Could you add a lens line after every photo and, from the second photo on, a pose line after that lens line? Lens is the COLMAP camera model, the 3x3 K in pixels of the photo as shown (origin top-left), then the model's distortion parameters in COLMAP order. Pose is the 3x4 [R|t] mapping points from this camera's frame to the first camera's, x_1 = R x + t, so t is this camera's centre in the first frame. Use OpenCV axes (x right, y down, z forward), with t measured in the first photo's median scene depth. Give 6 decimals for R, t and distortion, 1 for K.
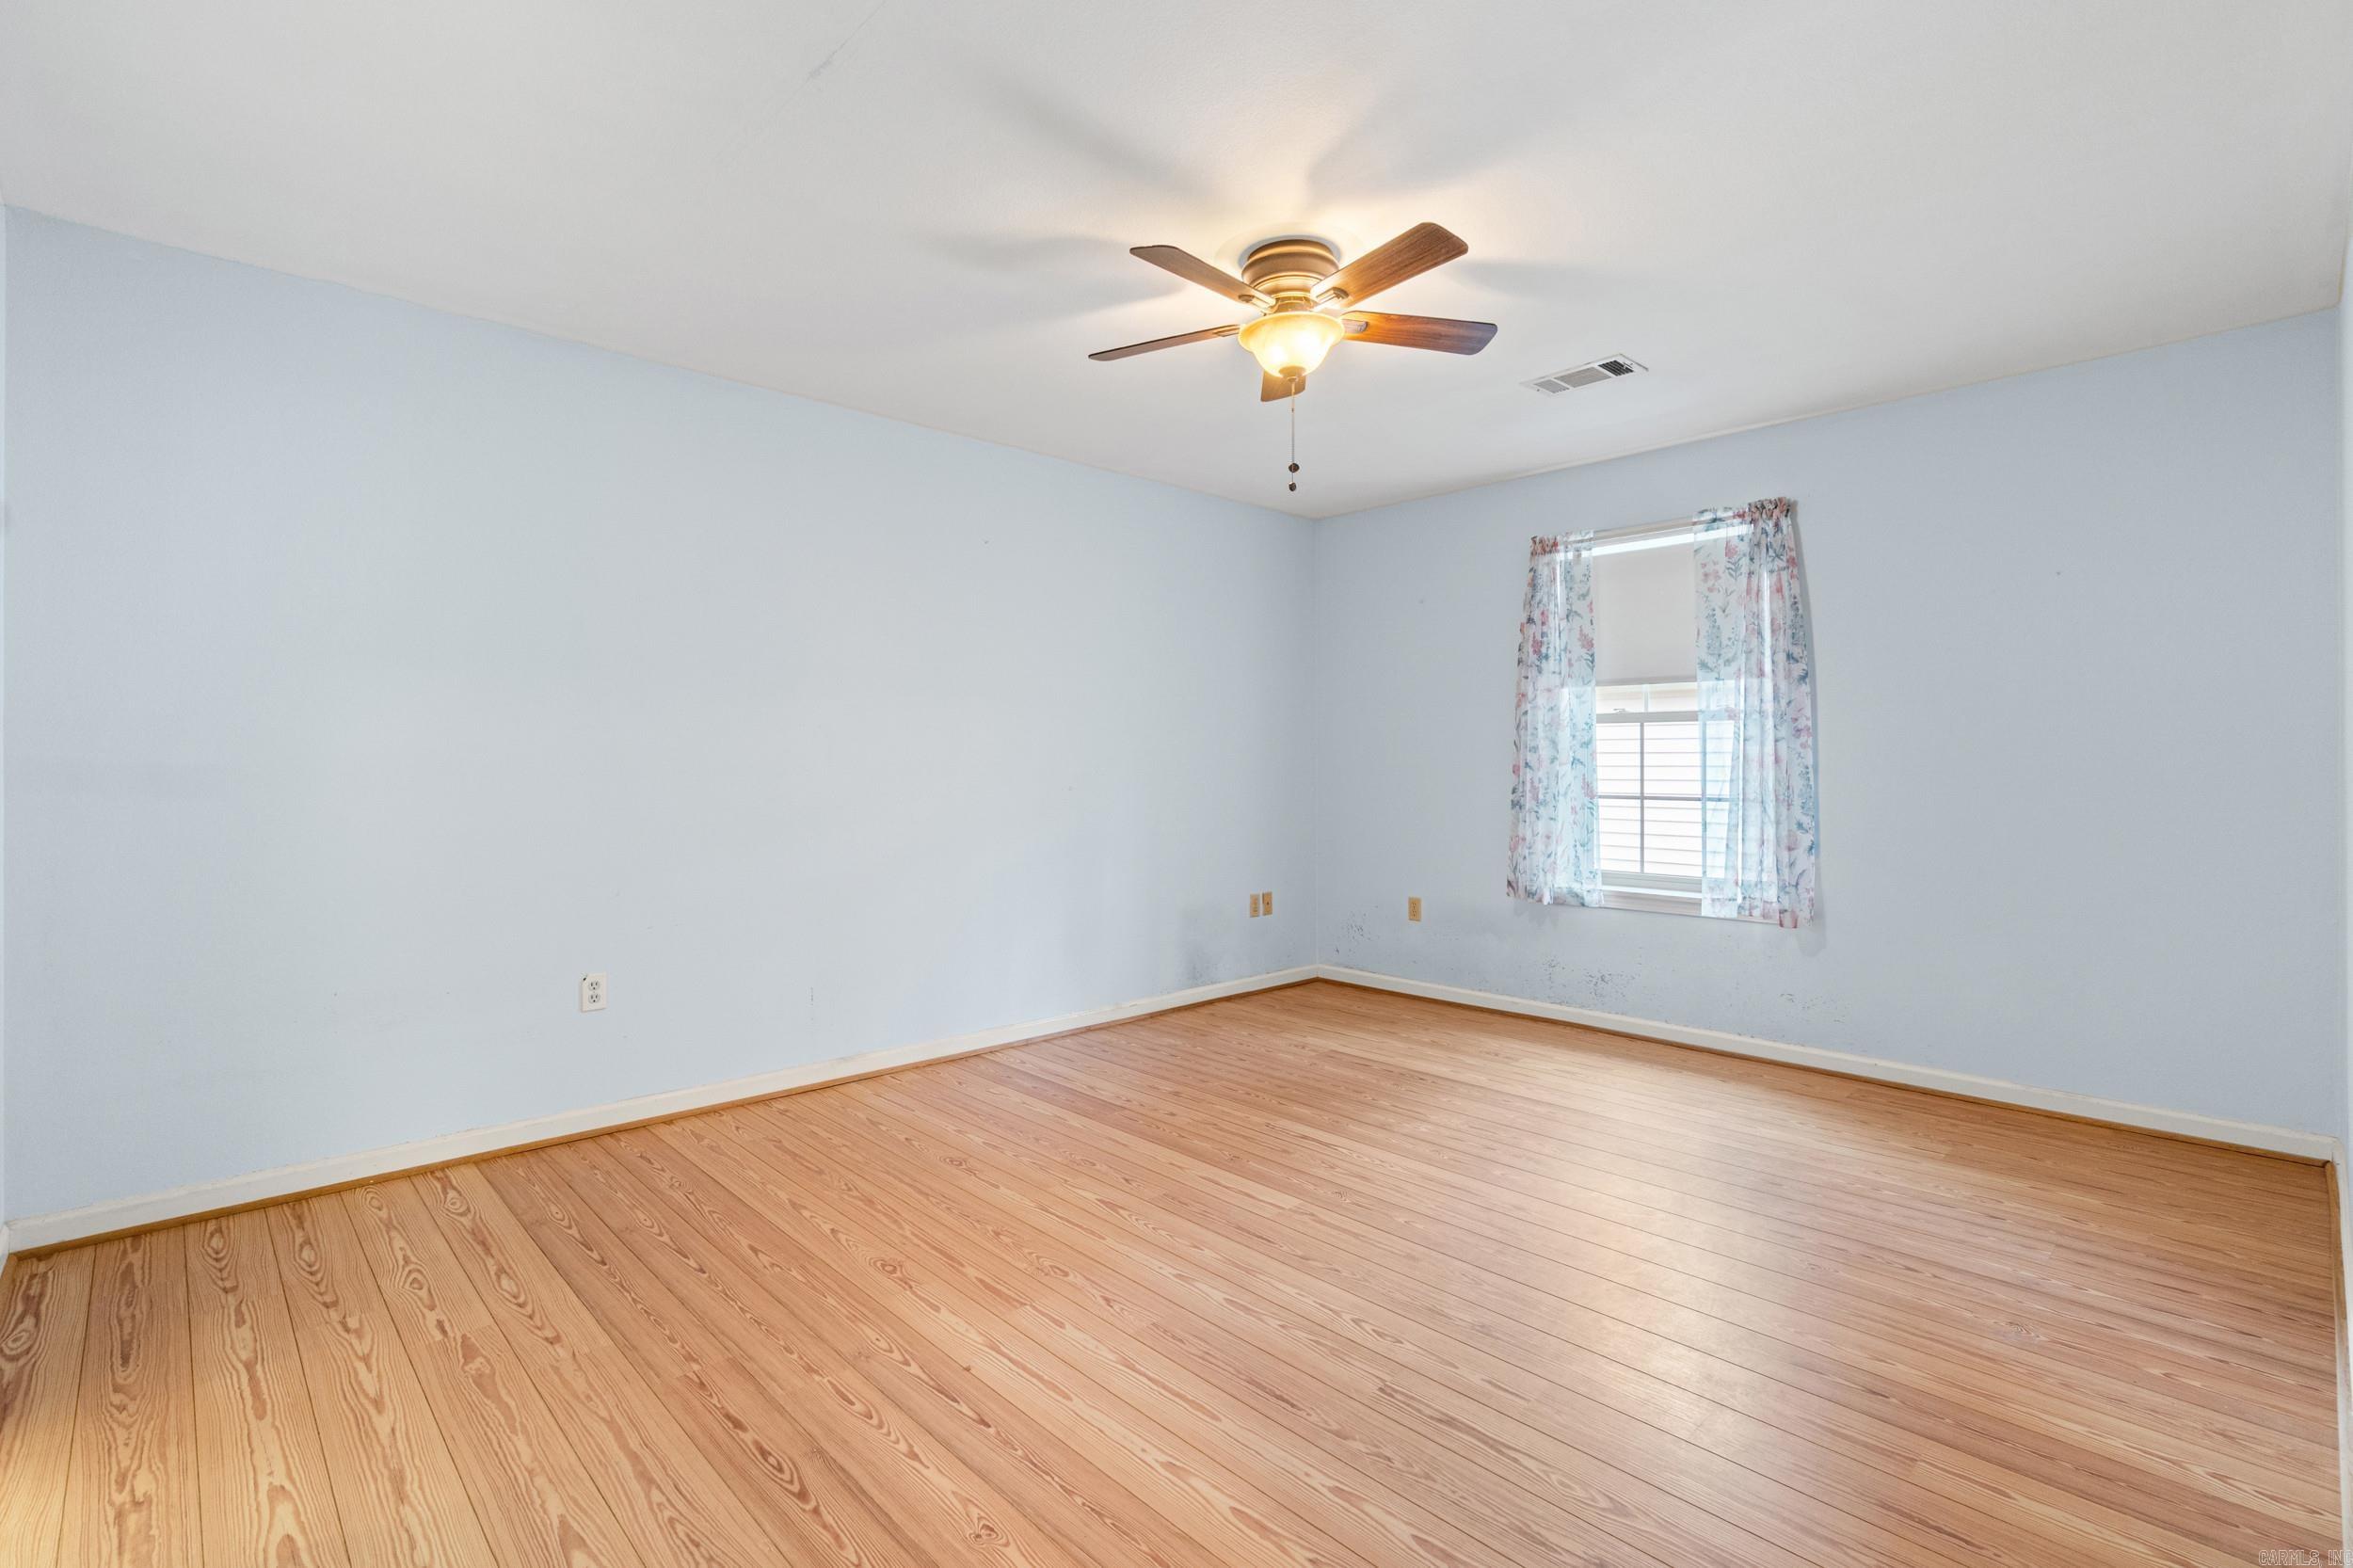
lens RADIAL K [[1097.8, 0, 1168.5], [0, 1097.8, 768.6], [0, 0, 1]] dist [-0.000908, -0.000064]
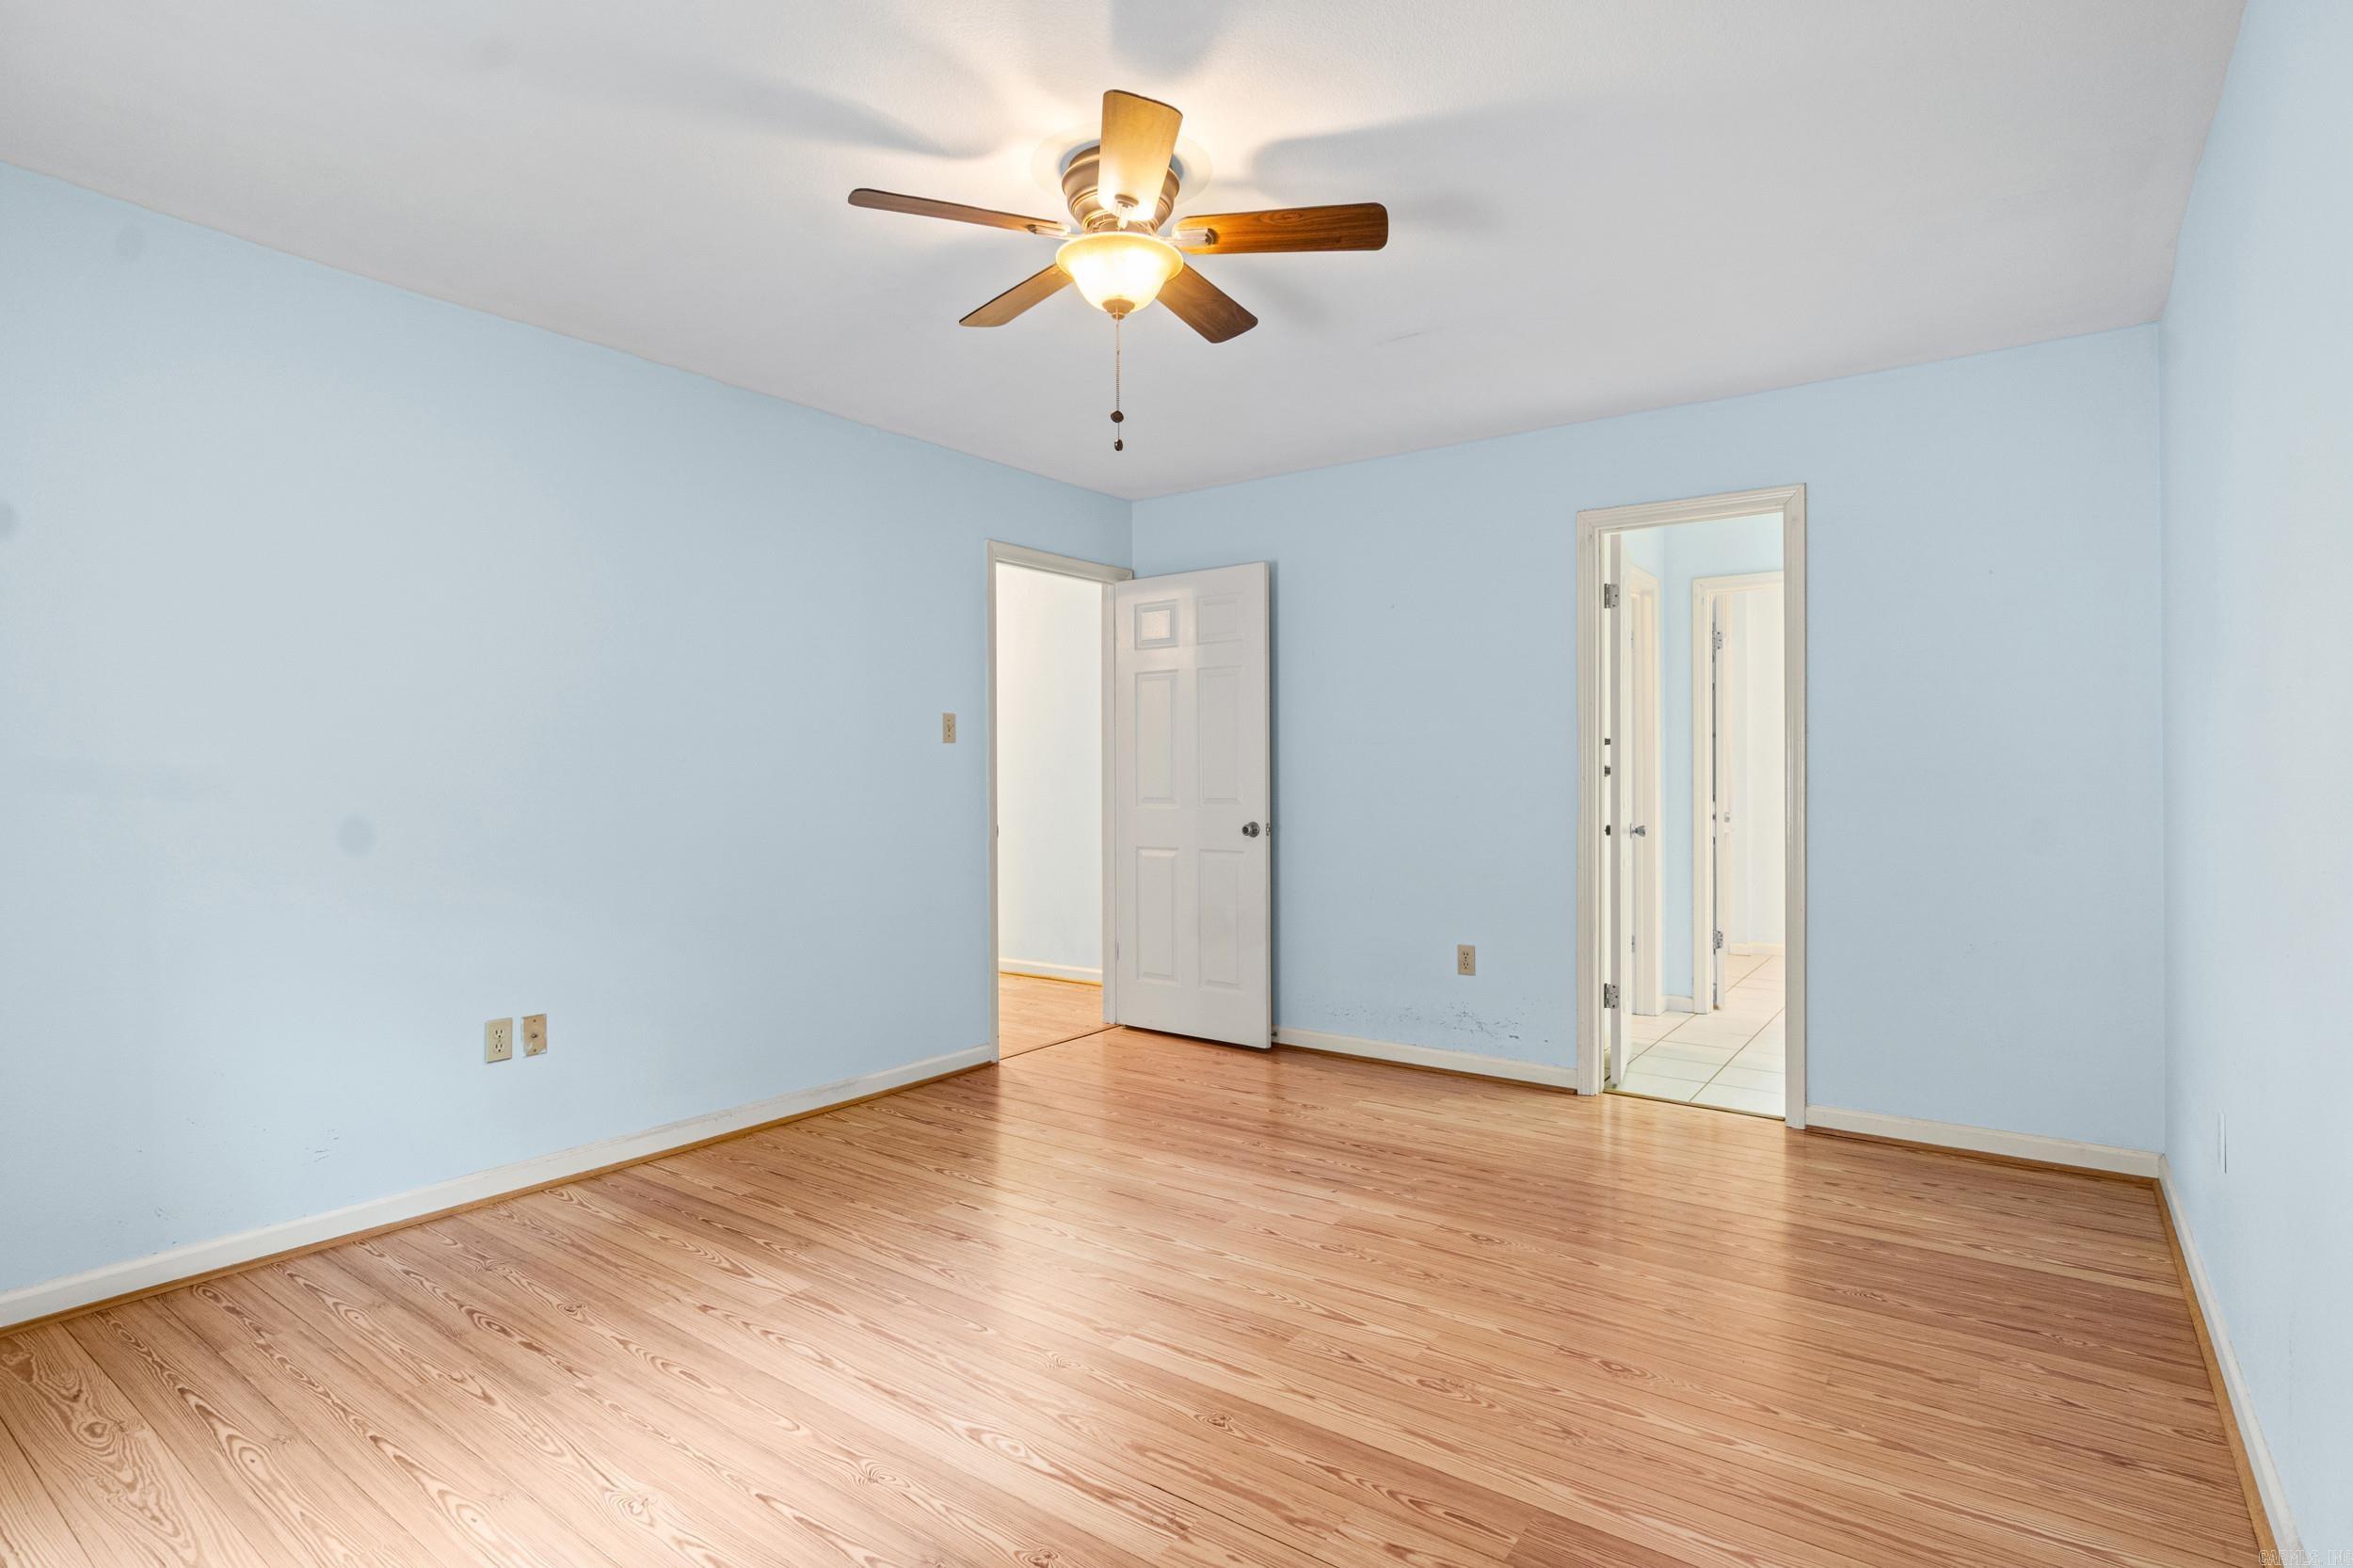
lens RADIAL K [[1199.3, 0, 1166.2], [0, 1199.3, 787.1], [0, 0, 1]] dist [-0.004766, 0.001148]
pose [[-0.985010, 0.001530, -0.172489, 0.309509], [-0.000970, 0.999896, 0.014410, -0.014412], [0.172493, 0.014361, -0.984906, 2.506841]]
